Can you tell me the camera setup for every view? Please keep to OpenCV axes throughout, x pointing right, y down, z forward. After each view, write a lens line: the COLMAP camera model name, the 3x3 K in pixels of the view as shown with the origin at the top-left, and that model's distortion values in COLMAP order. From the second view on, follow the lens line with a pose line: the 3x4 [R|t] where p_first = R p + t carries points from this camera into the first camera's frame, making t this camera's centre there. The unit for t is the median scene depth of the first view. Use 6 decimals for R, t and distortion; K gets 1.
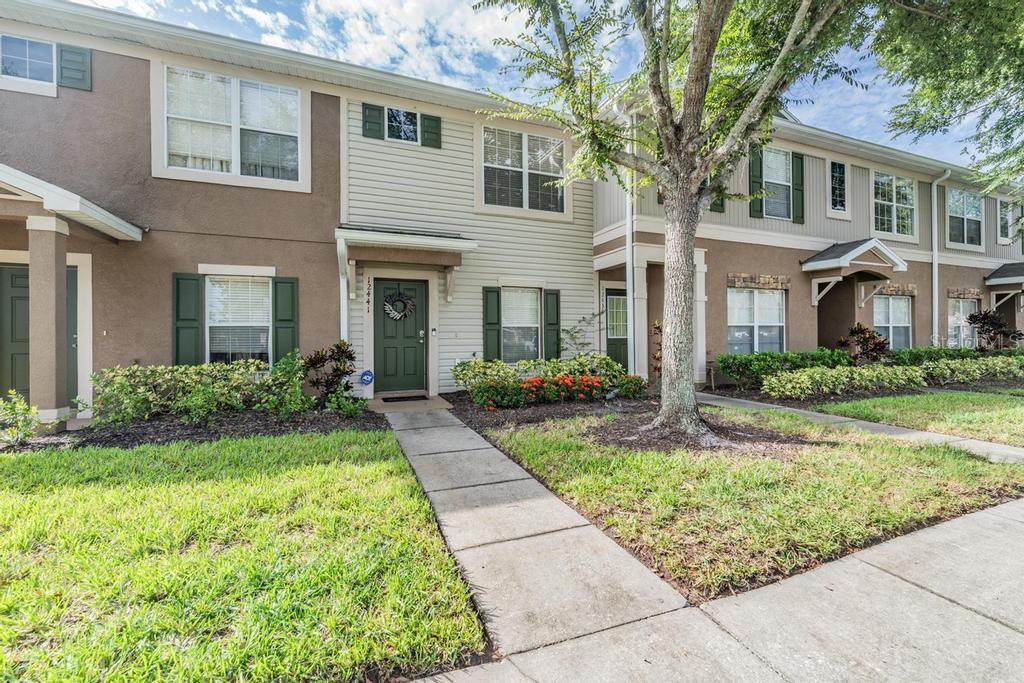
lens RADIAL K [[409.9, 0, 505.7], [0, 409.9, 339.7], [0, 0, 1]] dist [-0.000977, 0.000127]
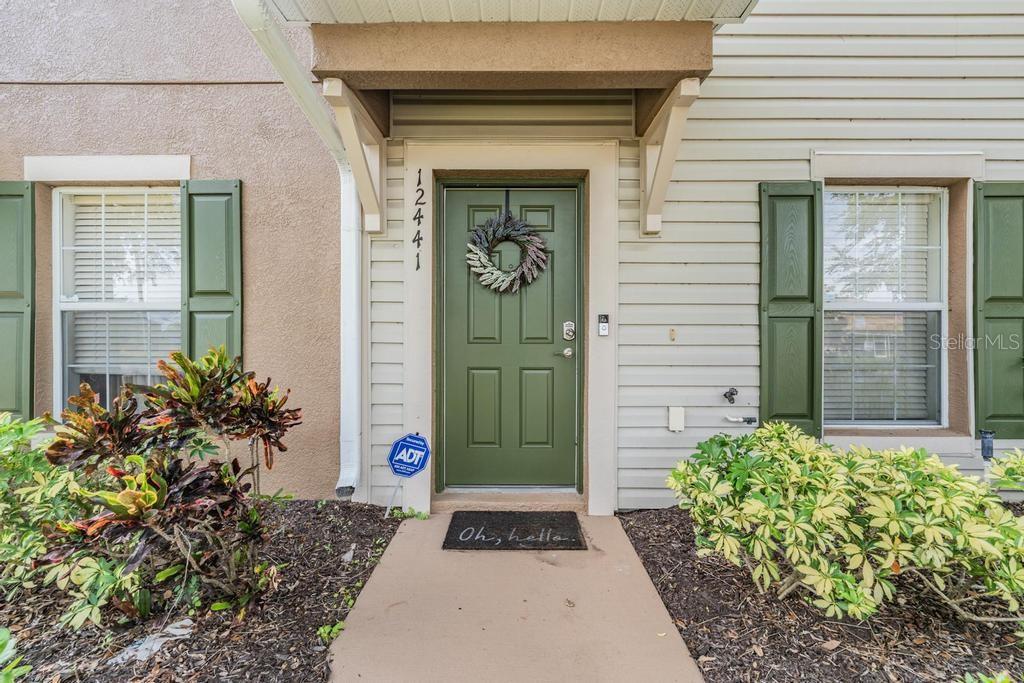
lens RADIAL K [[409.9, 0, 505.7], [0, 409.9, 339.7], [0, 0, 1]] dist [-0.000977, 0.000127]
pose [[0.929473, 0.006932, -0.368826, -0.135974], [-0.009020, 0.999952, -0.003937, -0.004973], [0.368781, 0.006986, 0.929490, 0.712163]]
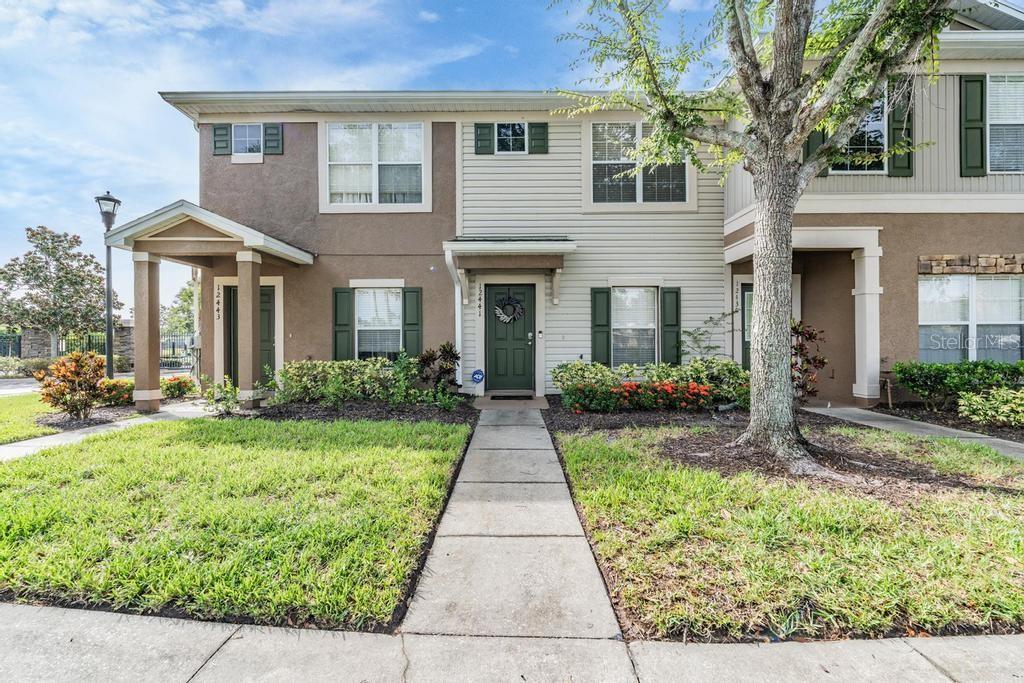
lens RADIAL K [[409.9, 0, 505.7], [0, 409.9, 339.7], [0, 0, 1]] dist [-0.000977, 0.000127]
pose [[0.930158, 0.002352, -0.367153, 0.127815], [-0.005644, 0.999953, -0.007891, 0.003891], [0.367117, 0.009412, 0.930127, 0.020911]]
